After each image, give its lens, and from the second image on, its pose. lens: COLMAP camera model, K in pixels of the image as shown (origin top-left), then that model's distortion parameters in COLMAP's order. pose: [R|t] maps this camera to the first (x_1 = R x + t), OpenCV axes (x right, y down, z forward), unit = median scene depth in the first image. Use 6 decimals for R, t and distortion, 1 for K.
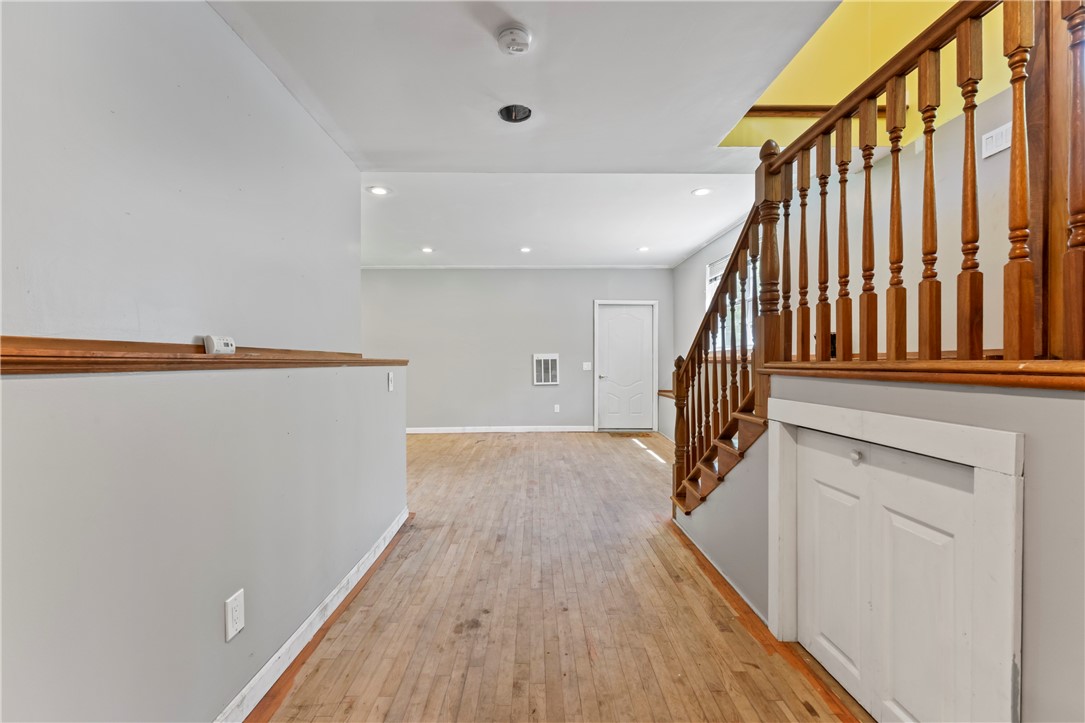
lens RADIAL K [[480.4, 0, 546.3], [0, 480.4, 363.0], [0, 0, 1]] dist [-0.000825, 0.000161]
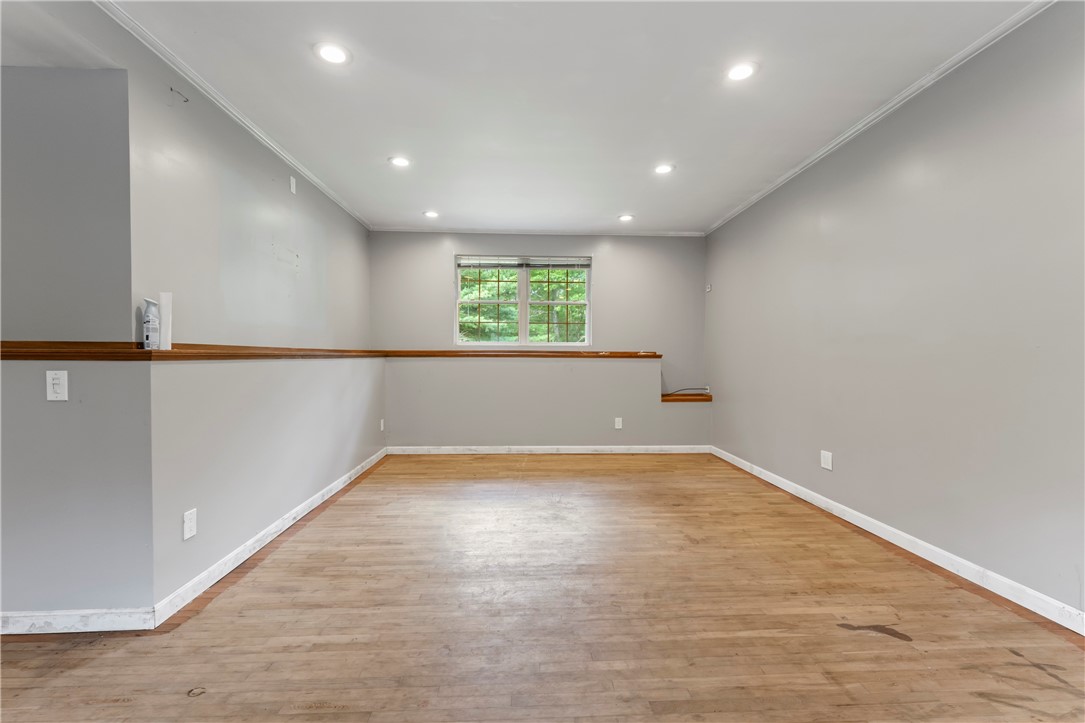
lens RADIAL K [[480.4, 0, 536.9], [0, 480.4, 364.7], [0, 0, 1]] dist [-0.000825, 0.000161]
pose [[0.006252, 0.023152, -0.999712, 0.307973], [-0.003299, 0.999727, 0.023131, -0.013739], [0.999975, 0.003154, 0.006327, 1.571473]]
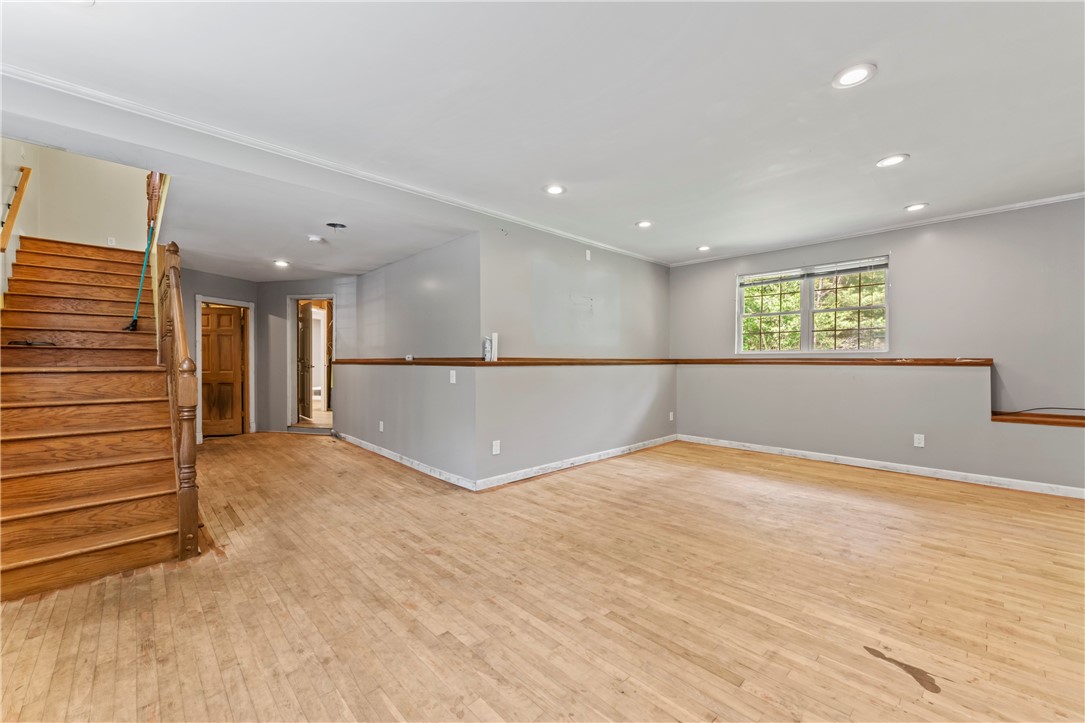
lens RADIAL K [[418.3, 0, 549.8], [0, 418.3, 361.9], [0, 0, 1]] dist [0.001631, -0.000044]
pose [[-0.728982, 0.004404, -0.684518, 0.334379], [0.002183, 0.999989, 0.004109, -0.019198], [0.684529, 0.001501, -0.728984, 2.070935]]
